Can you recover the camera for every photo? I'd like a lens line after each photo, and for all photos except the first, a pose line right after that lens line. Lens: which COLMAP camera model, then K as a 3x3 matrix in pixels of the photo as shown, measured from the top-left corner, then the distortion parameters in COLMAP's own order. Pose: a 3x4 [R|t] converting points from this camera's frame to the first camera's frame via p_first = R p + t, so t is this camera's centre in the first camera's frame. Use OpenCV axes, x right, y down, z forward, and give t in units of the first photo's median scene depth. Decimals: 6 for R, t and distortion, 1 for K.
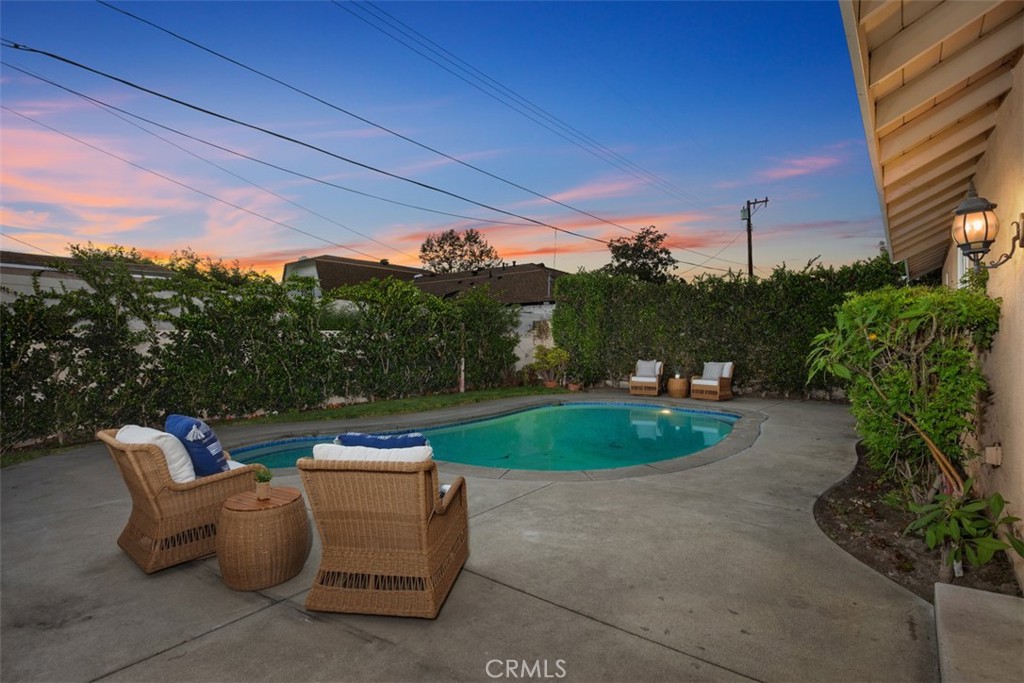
lens RADIAL K [[511.3, 0, 512.0], [0, 511.3, 341.5], [0, 0, 1]] dist [-0.000222, -0.000073]
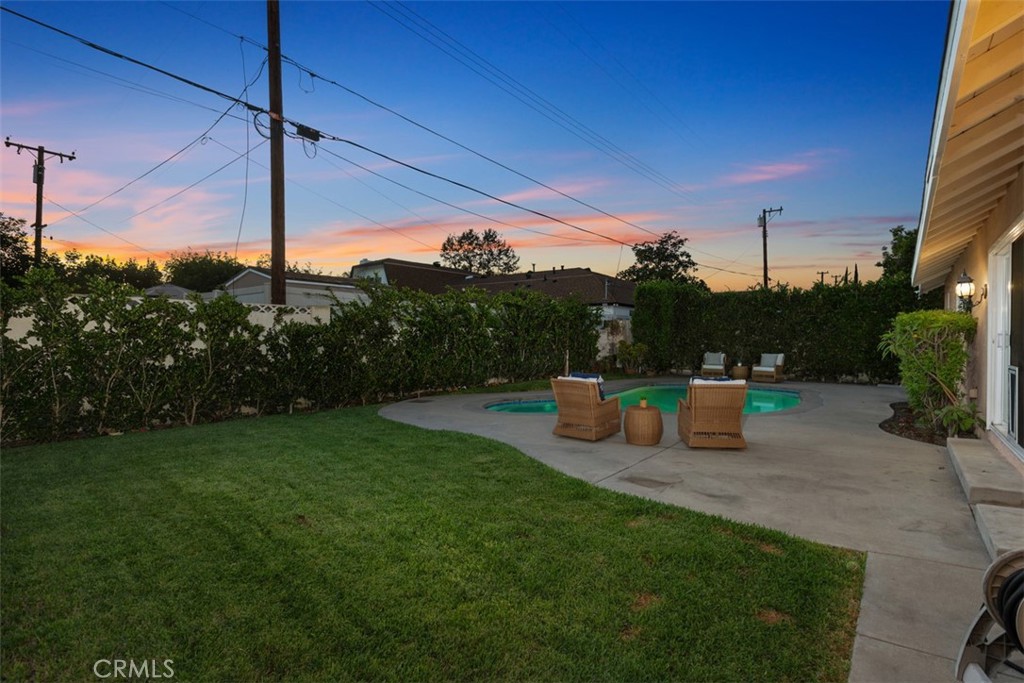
lens RADIAL K [[511.3, 0, 512.0], [0, 511.3, 341.5], [0, 0, 1]] dist [-0.000222, -0.000073]
pose [[0.999967, 0.005262, 0.006207, -0.087389], [-0.005316, 0.999948, 0.008752, 0.000409], [-0.006160, -0.008785, 0.999942, -0.098130]]
